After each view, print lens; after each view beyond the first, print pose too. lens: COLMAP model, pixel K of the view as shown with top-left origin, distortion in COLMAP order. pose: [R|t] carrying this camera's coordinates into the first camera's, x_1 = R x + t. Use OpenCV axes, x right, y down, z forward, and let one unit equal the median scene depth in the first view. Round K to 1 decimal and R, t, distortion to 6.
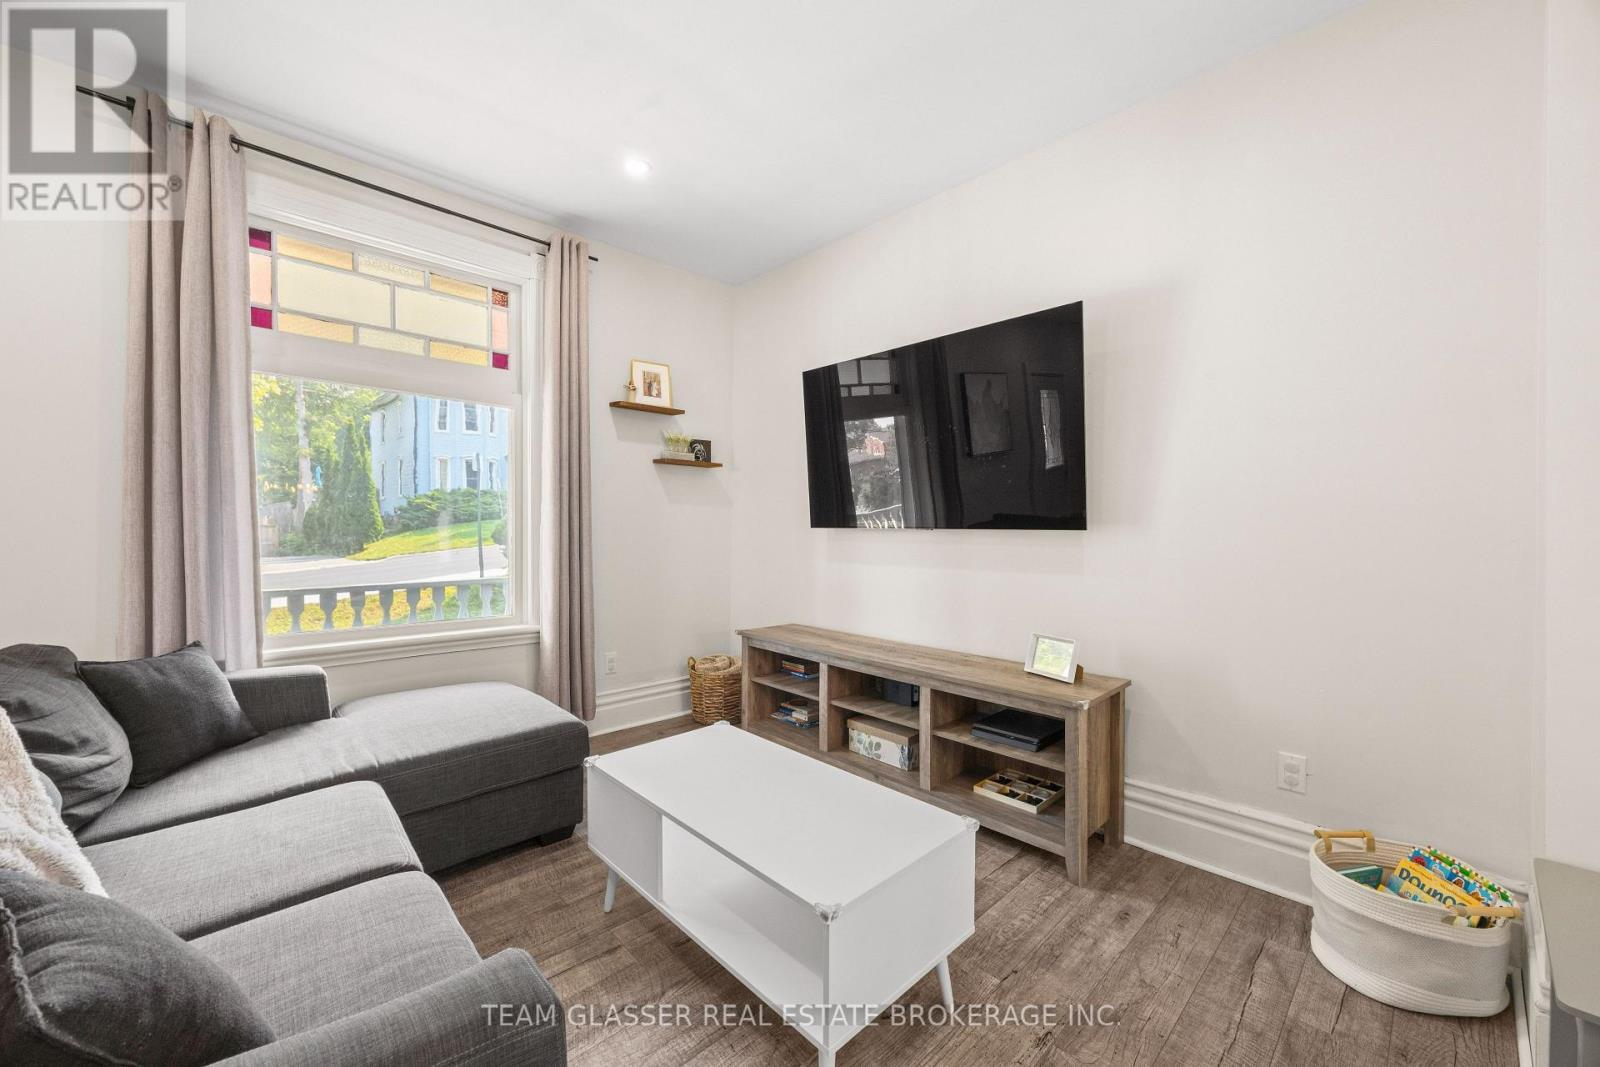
lens RADIAL K [[620.1, 0, 797.4], [0, 620.1, 540.2], [0, 0, 1]] dist [-0.000495, -0.000009]
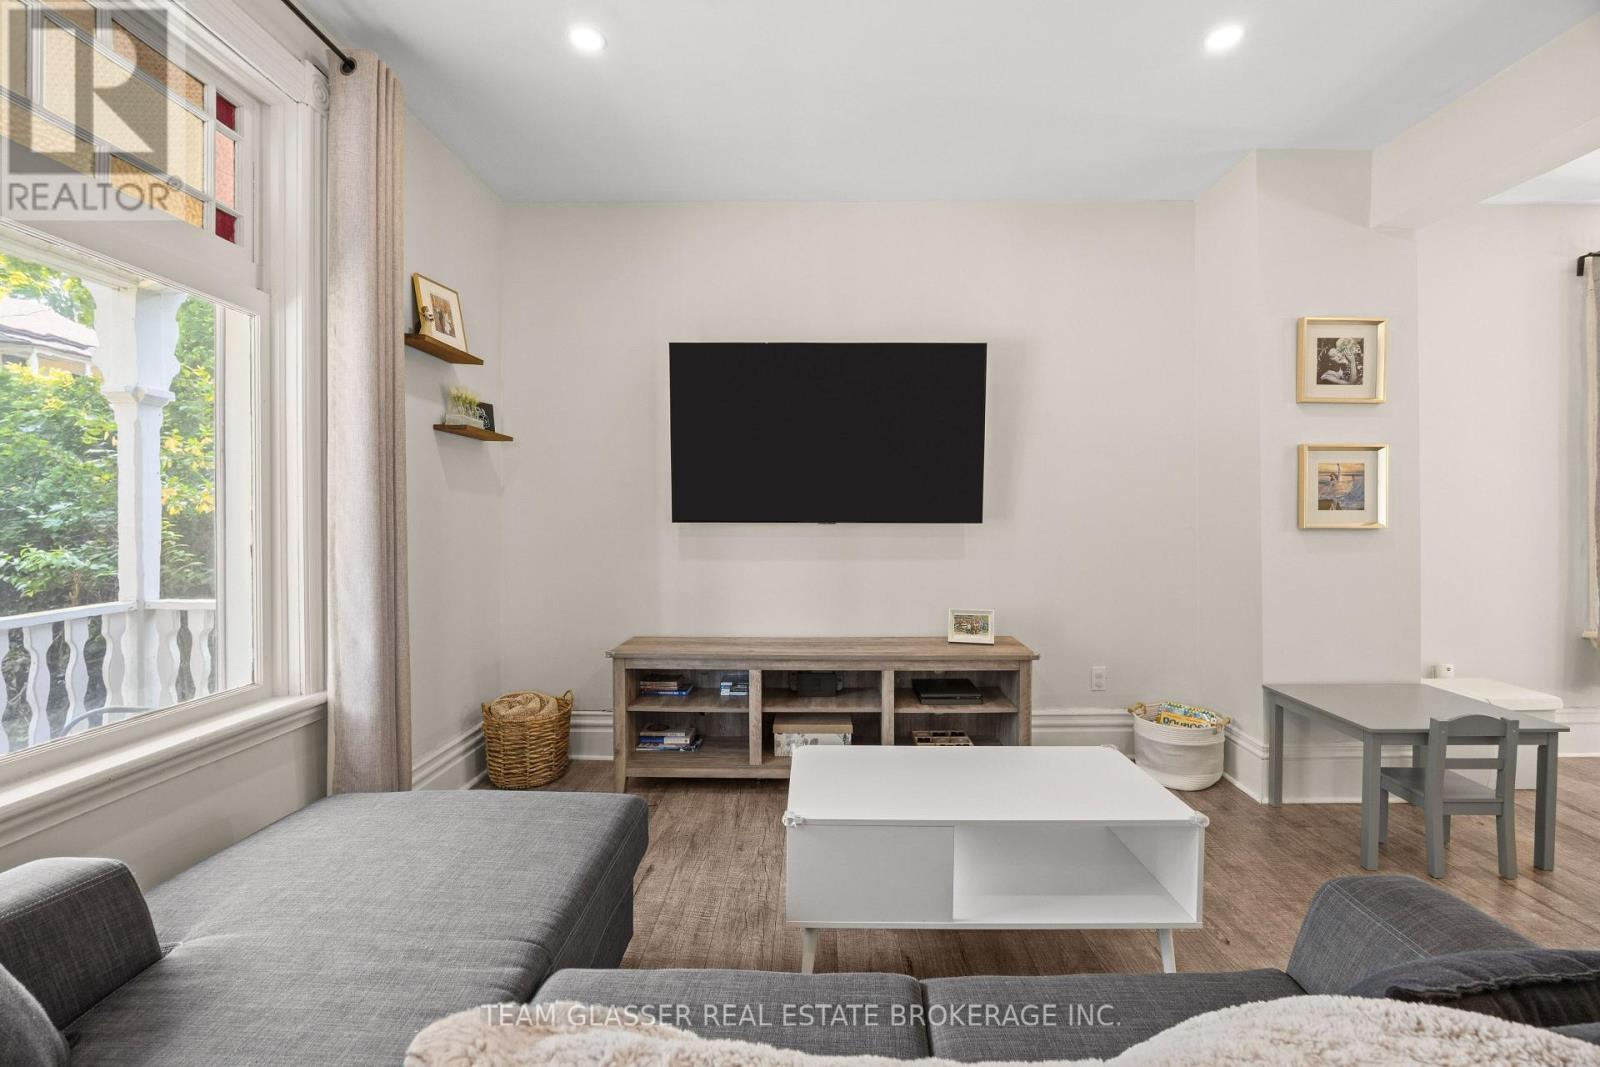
lens RADIAL K [[674.6, 0, 805.9], [0, 674.6, 525.1], [0, 0, 1]] dist [-0.001771, -0.000126]
pose [[0.690230, -0.013856, 0.723457, -0.621597], [0.018558, 0.999827, 0.001444, -0.016465], [-0.723352, 0.012429, 0.690368, 0.246339]]
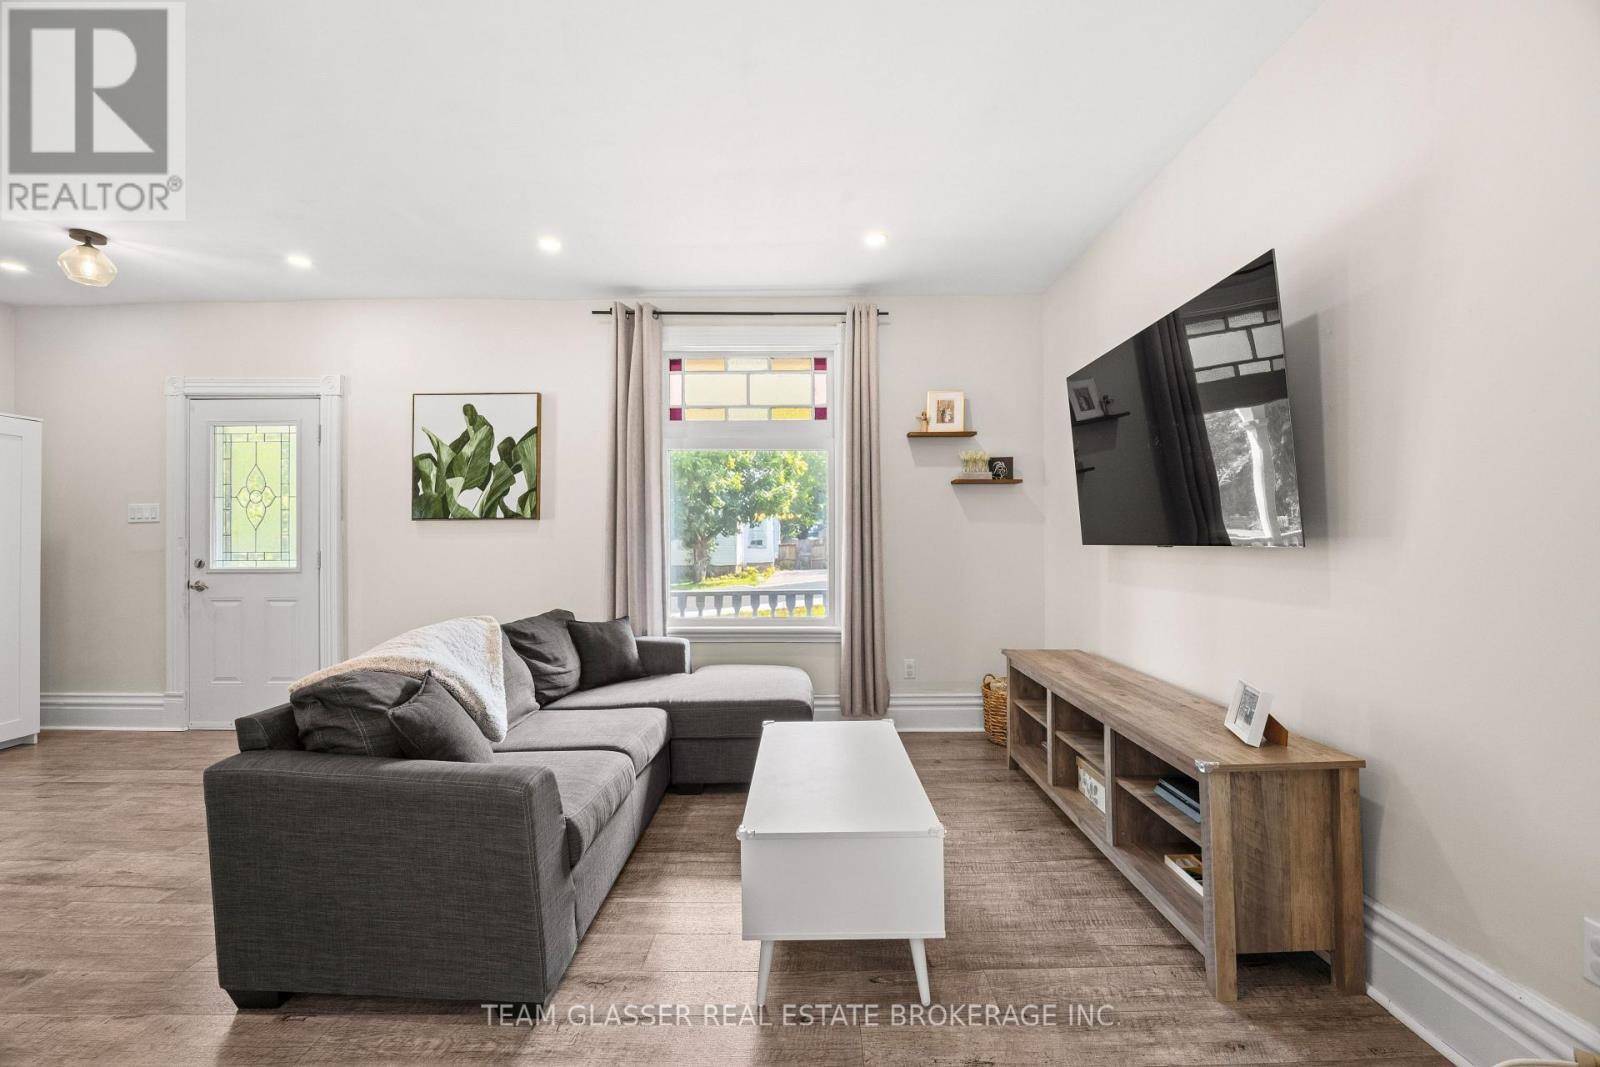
lens RADIAL K [[669.2, 0, 800.0], [0, 669.2, 533.5], [0, 0, 1]] dist [-0.000618, 0.000018]
pose [[0.721374, -0.018586, -0.692297, 0.470616], [-0.005290, 0.999463, -0.032345, -0.003293], [0.692526, 0.026995, 0.720888, 0.001809]]
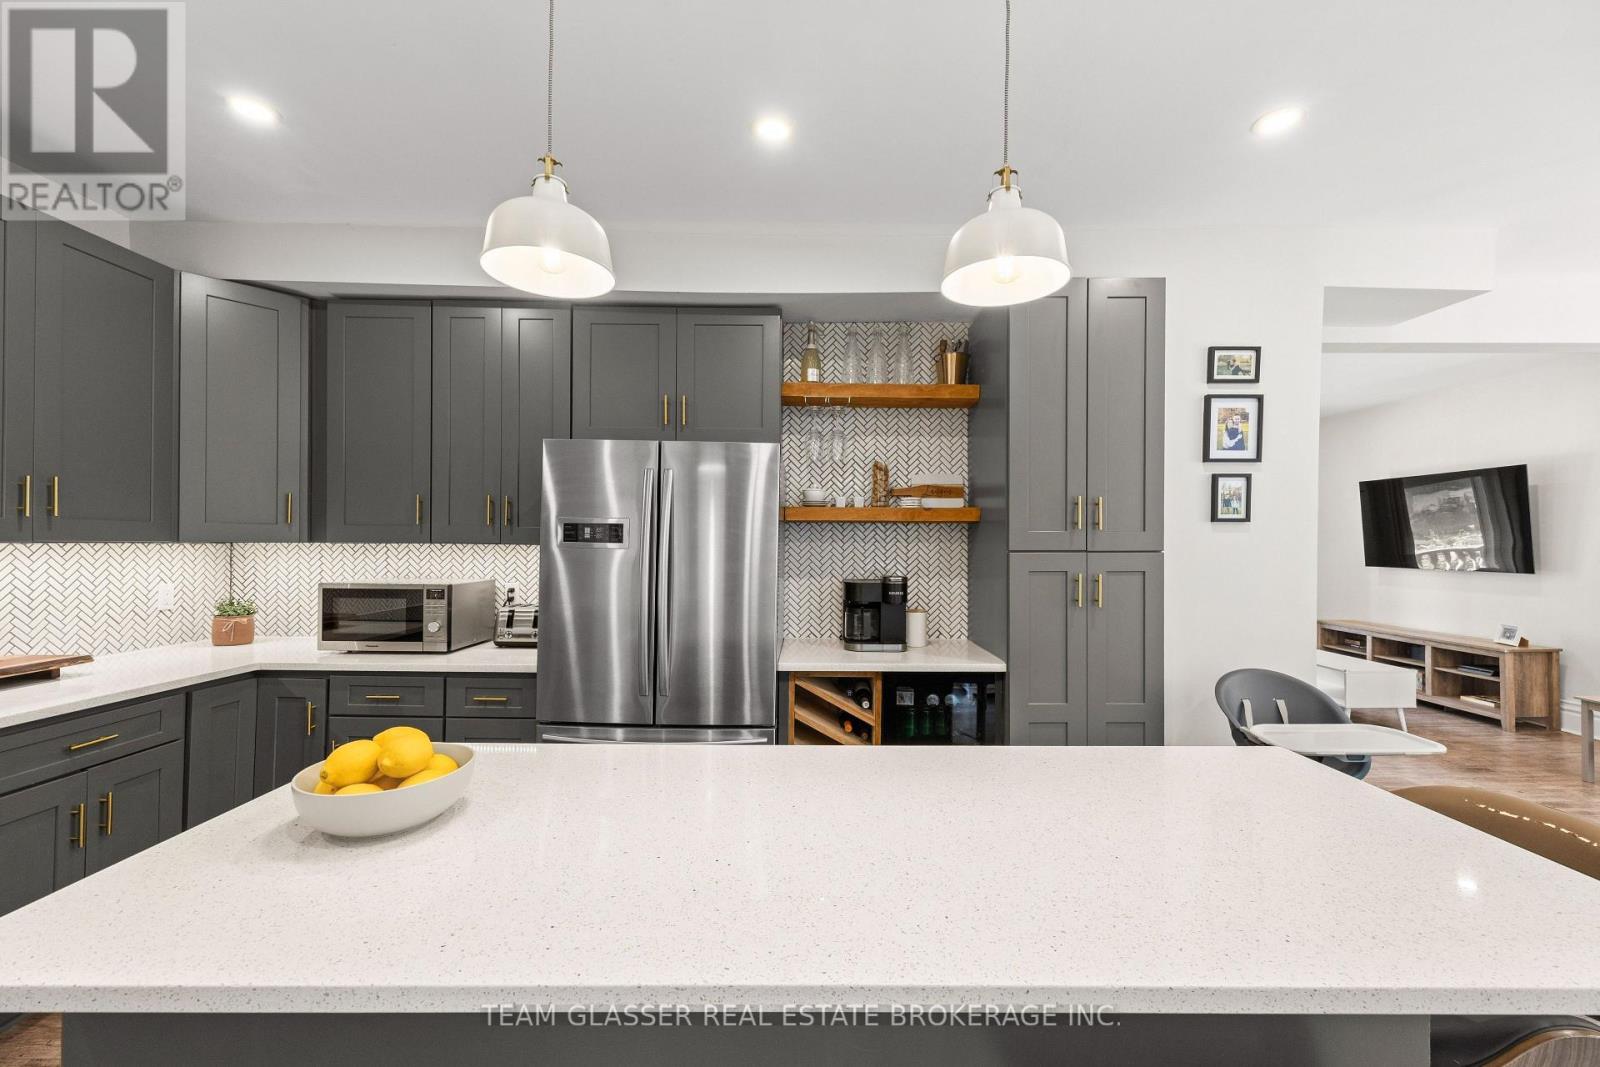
lens RADIAL K [[649.3, 0, 798.4], [0, 649.3, 541.6], [0, 0, 1]] dist [0.000798, -0.000050]
pose [[0.724006, -0.000615, -0.689793, 0.152107], [-0.016490, 0.999698, -0.018199, -0.035475], [0.689596, 0.024551, 0.723778, -1.762527]]
